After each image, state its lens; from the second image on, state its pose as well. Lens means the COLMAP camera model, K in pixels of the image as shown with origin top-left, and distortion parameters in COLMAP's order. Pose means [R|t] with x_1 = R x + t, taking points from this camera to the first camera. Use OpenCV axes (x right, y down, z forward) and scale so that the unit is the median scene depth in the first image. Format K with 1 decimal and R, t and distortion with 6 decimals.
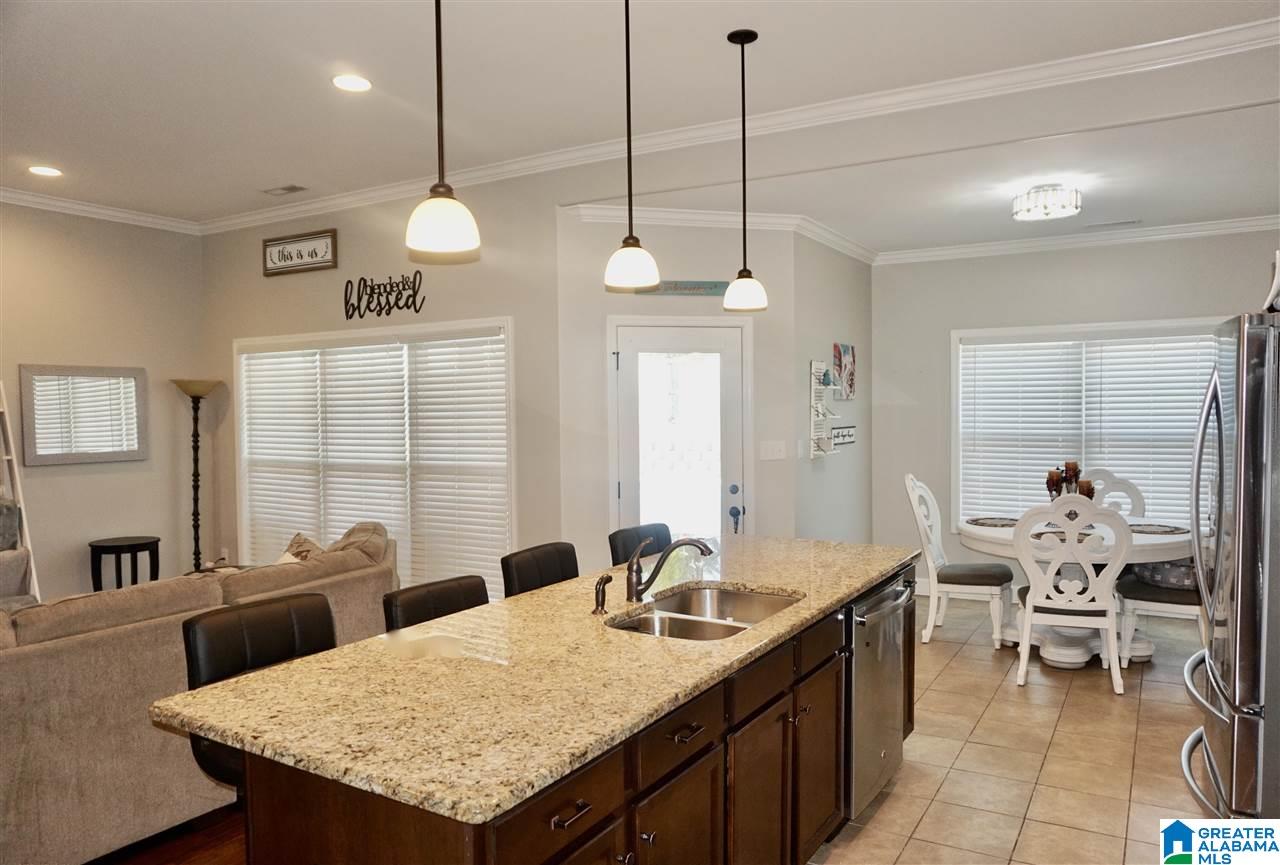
lens RADIAL K [[889.5, 0, 640.0], [0, 889.5, 432.5], [0, 0, 1]] dist [-0.050542, 0.005103]
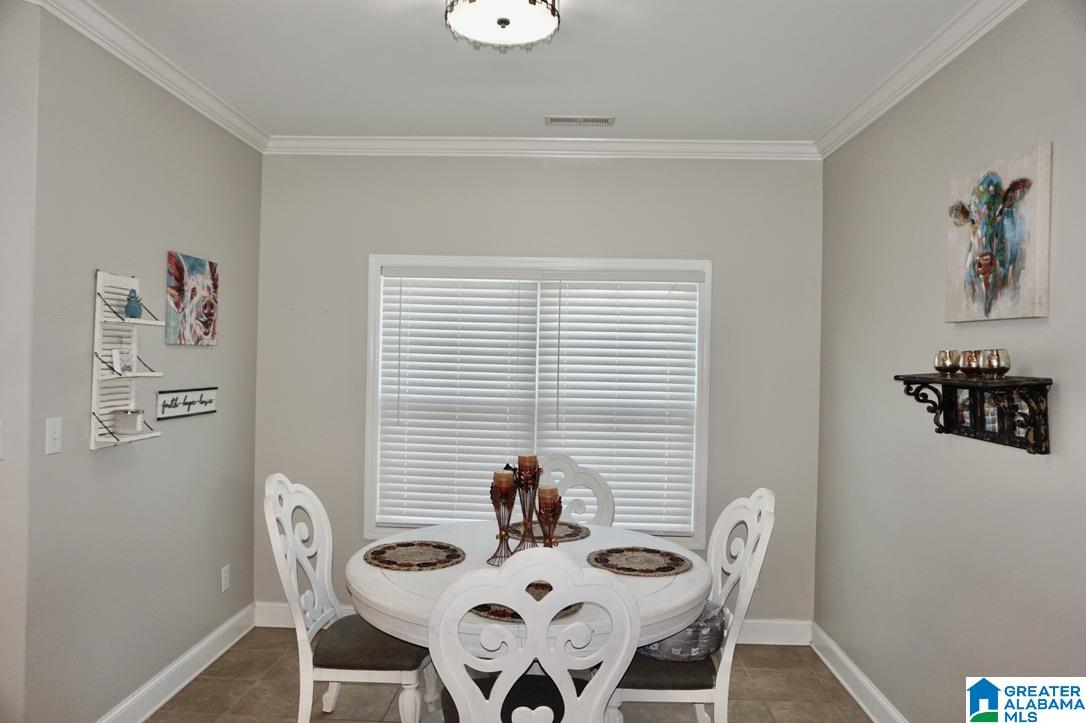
lens RADIAL K [[734.2, 0, 543.0], [0, 734.2, 361.5], [0, 0, 1]] dist [-0.037026, -0.000520]
pose [[0.873646, 0.031242, 0.485557, 0.203720], [-0.018749, 0.999357, -0.030566, -0.015160], [-0.486200, 0.017600, 0.873670, 0.447368]]
